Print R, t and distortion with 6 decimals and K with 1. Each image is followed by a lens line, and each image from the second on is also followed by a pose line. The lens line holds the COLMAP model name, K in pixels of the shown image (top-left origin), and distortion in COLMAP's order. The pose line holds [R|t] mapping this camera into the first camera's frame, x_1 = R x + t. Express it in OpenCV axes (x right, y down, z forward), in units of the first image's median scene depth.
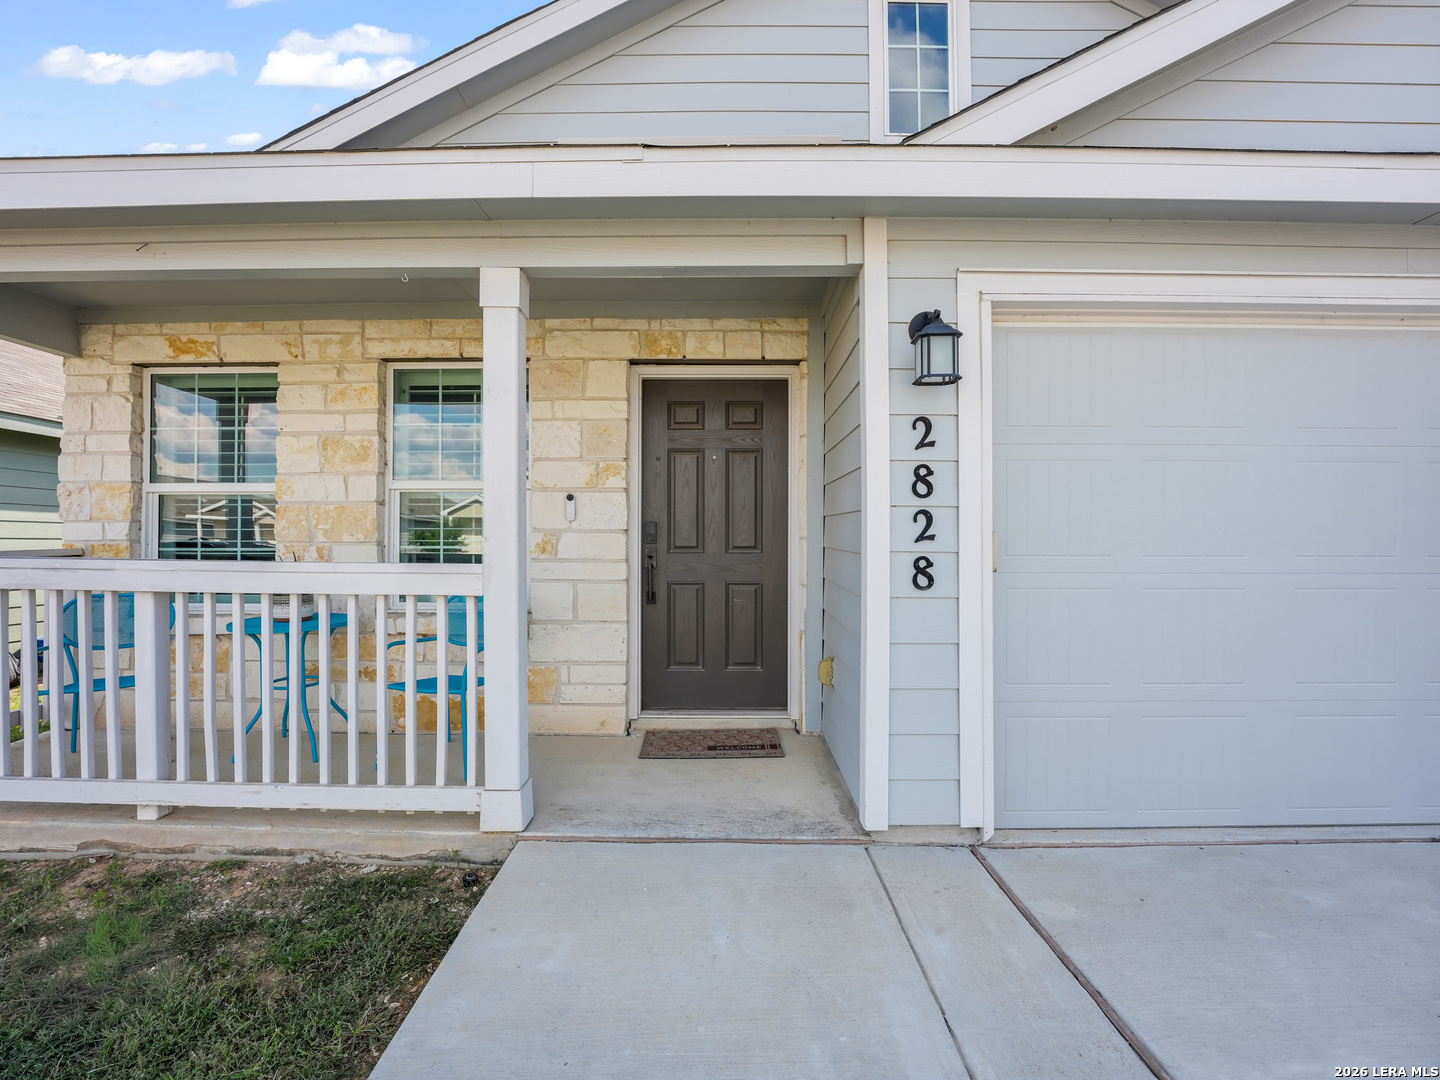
lens RADIAL K [[663.5, 0, 720.0], [0, 663.5, 540.0], [0, 0, 1]] dist [-0.030444, 0.004189]
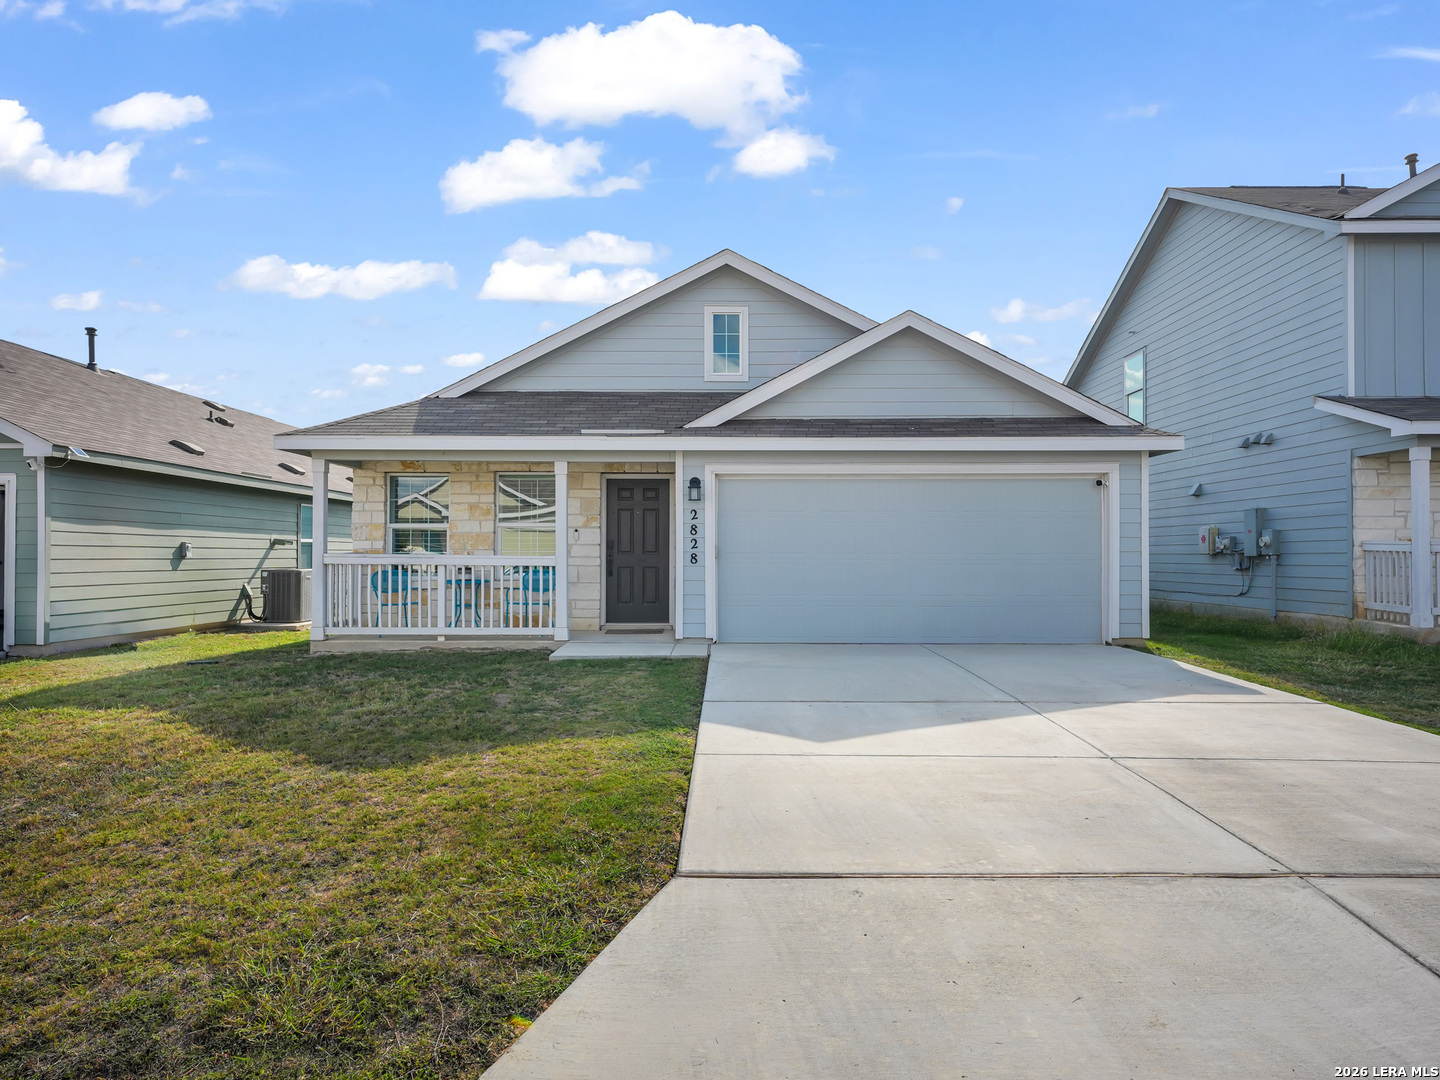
lens RADIAL K [[834.8, 0, 733.7], [0, 834.8, 545.9], [0, 0, 1]] dist [-0.000477, 0.000322]
pose [[0.999588, 0.000710, 0.028679, 0.255775], [-0.000526, 0.999979, -0.006399, 0.009751], [-0.028683, 0.006381, 0.999568, -2.025641]]
